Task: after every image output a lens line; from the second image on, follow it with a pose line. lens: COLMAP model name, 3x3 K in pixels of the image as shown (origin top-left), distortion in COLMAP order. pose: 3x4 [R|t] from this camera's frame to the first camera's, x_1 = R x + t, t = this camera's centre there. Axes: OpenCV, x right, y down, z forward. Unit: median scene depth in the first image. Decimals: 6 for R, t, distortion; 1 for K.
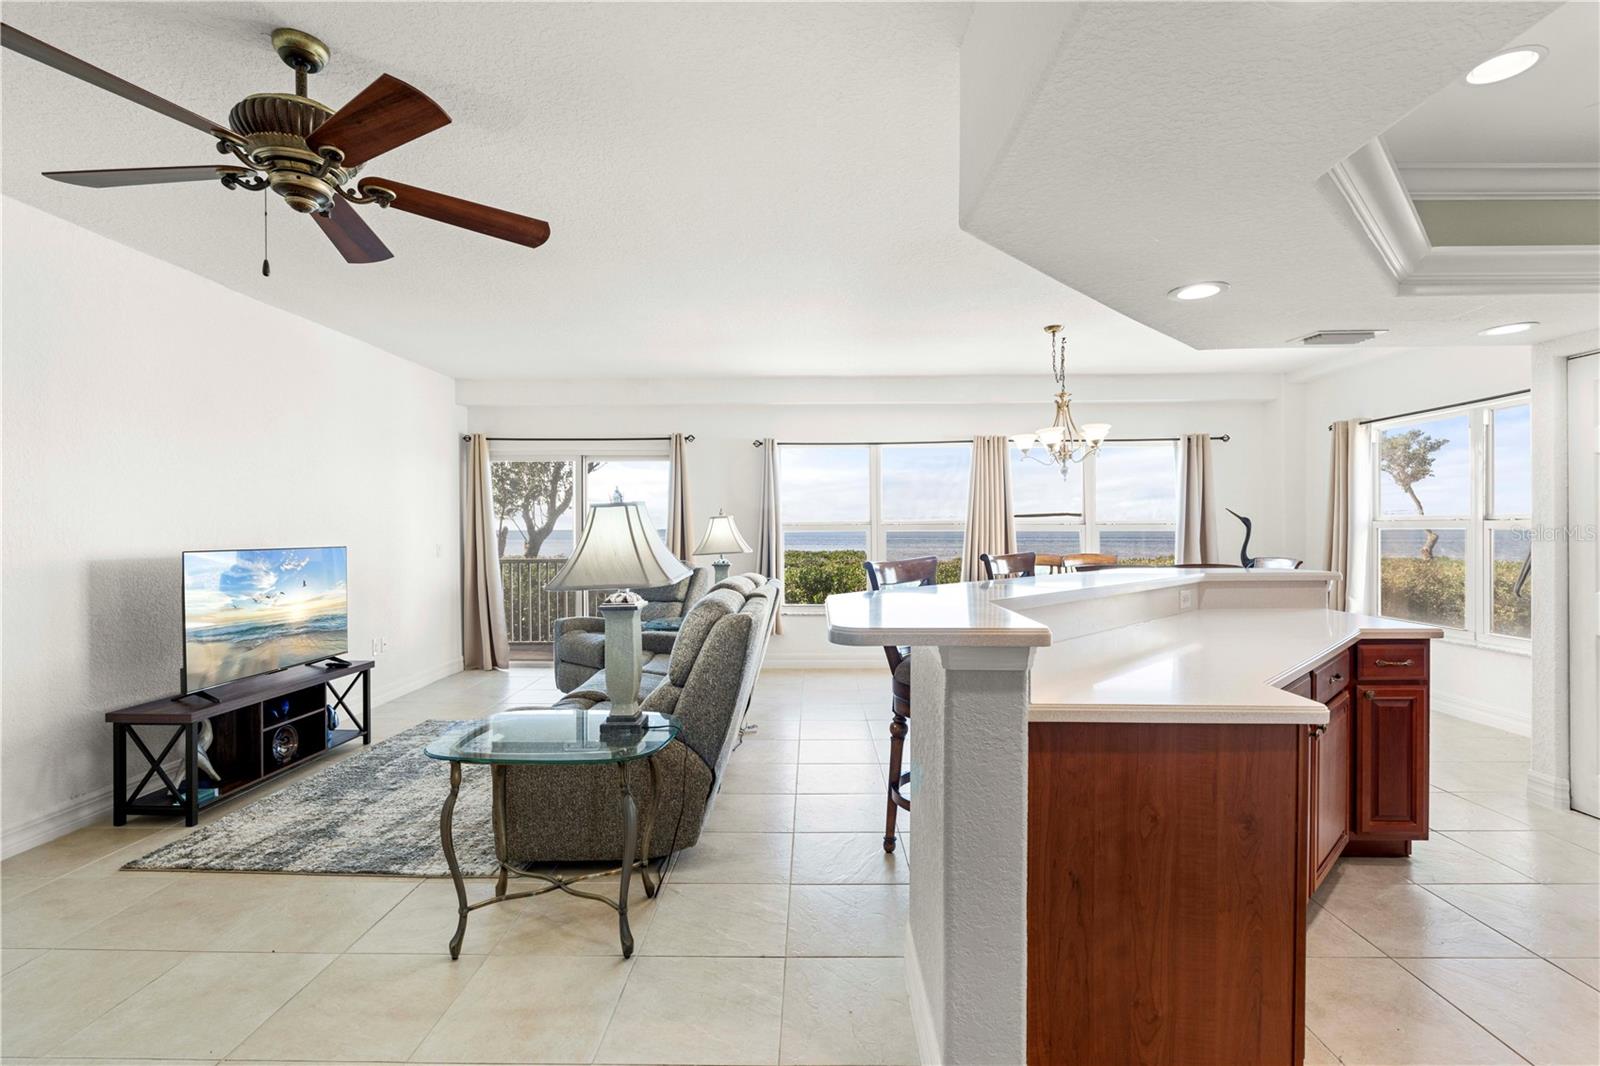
lens RADIAL K [[727.0, 0, 800.0], [0, 727.0, 533.0], [0, 0, 1]] dist [-0.002644, 0.000186]
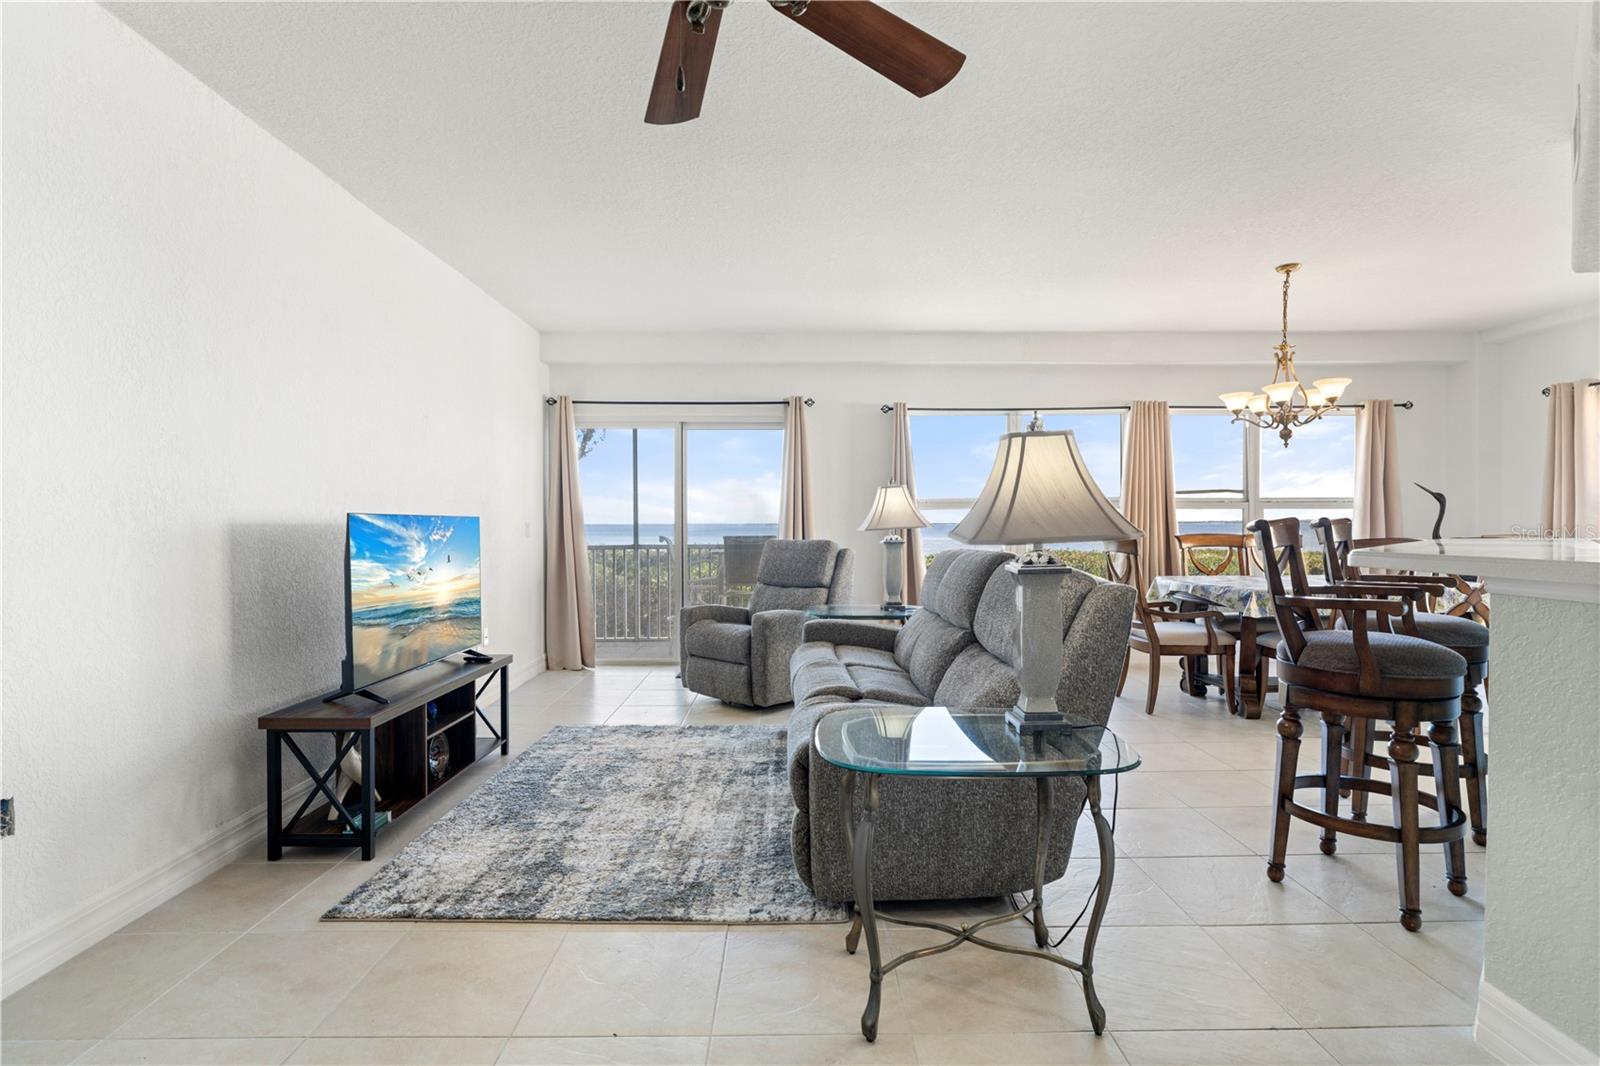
lens RADIAL K [[771.5, 0, 800.0], [0, 771.5, 533.0], [0, 0, 1]] dist [-0.003003, -0.000047]
pose [[0.999572, -0.000106, 0.029268, -0.344031], [-0.000058, 0.999984, 0.005603, 0.038780], [-0.029269, -0.005602, 0.999556, 0.132416]]
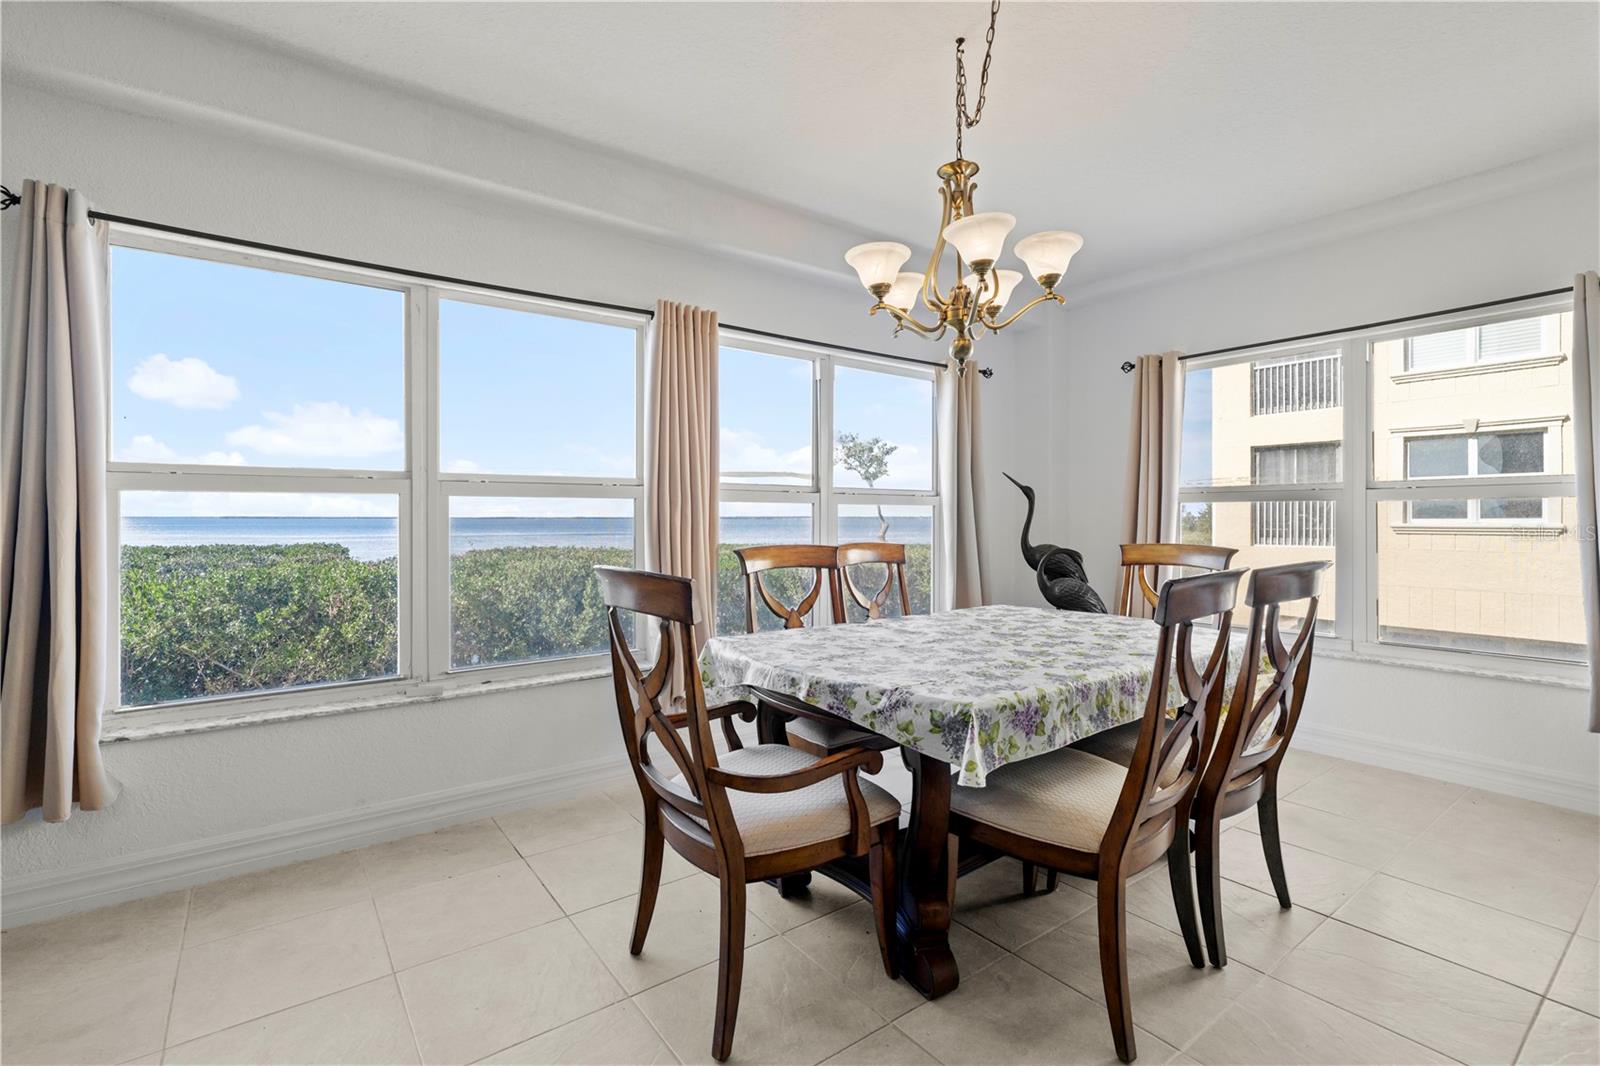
lens RADIAL K [[728.4, 0, 806.2], [0, 728.4, 516.2], [0, 0, 1]] dist [-0.010141, 0.000128]
pose [[0.787464, 0.007312, 0.616317, 0.040348], [-0.001643, 0.999951, -0.009763, 0.024182], [-0.616358, 0.006675, 0.787438, 1.011885]]
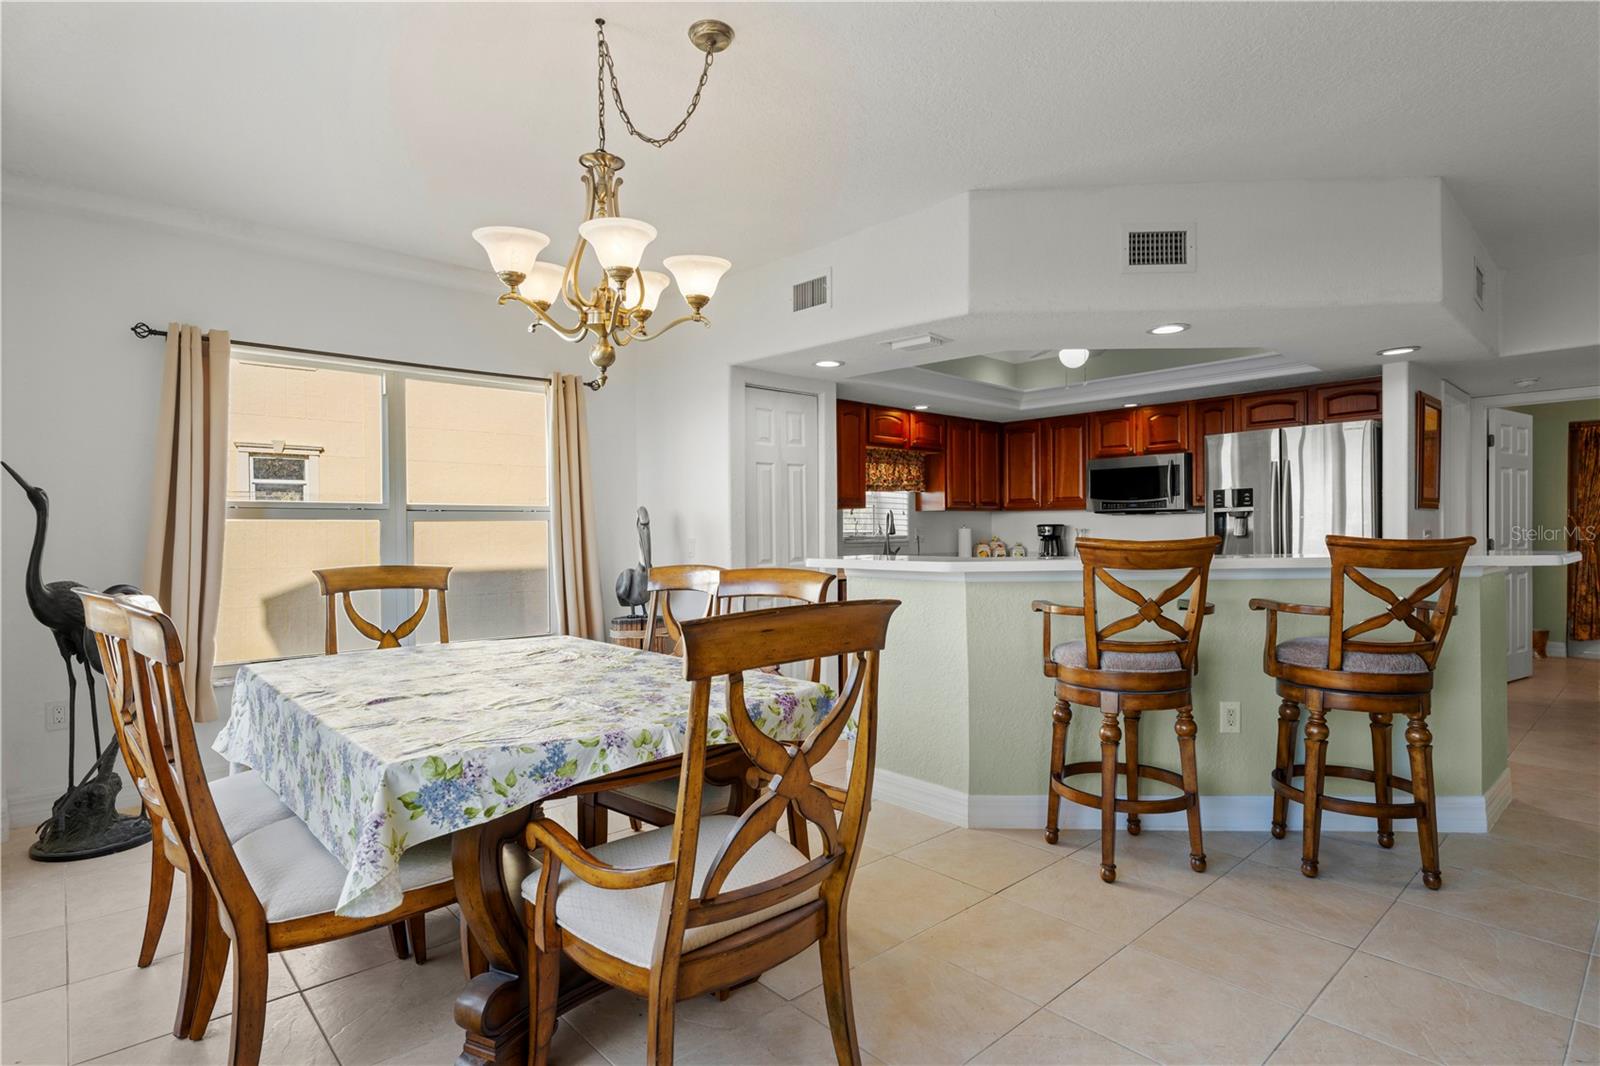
lens RADIAL K [[823.6, 0, 804.2], [0, 823.6, 537.9], [0, 0, 1]] dist [-0.000473, -0.000542]
pose [[-0.691018, 0.005884, 0.722813, -0.052412], [0.015042, 0.999867, 0.006240, 0.018680], [-0.722681, 0.015185, -0.691015, 1.740351]]
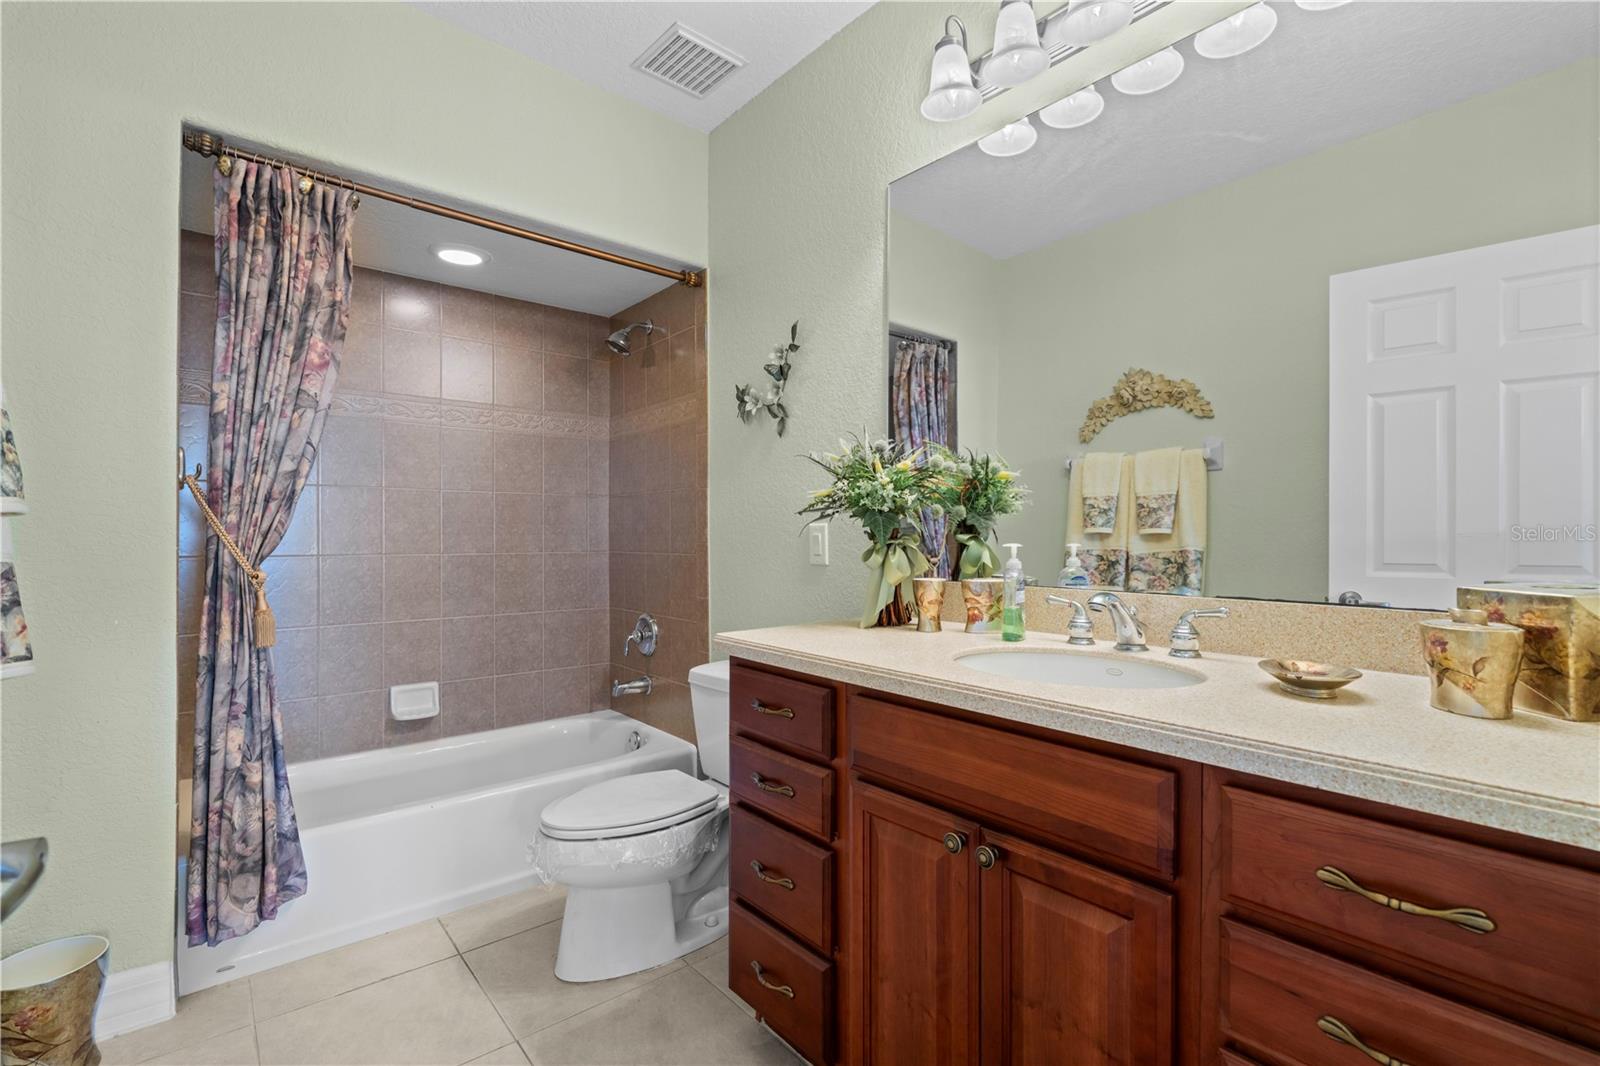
lens RADIAL K [[714.6, 0, 786.1], [0, 714.6, 539.9], [0, 0, 1]] dist [-0.007924, 0.000267]
pose [[-0.752110, 0.008043, -0.658989, 0.127040], [0.002423, 0.999953, 0.009439, 0.045898], [0.659033, 0.005503, -0.752094, -0.503175]]
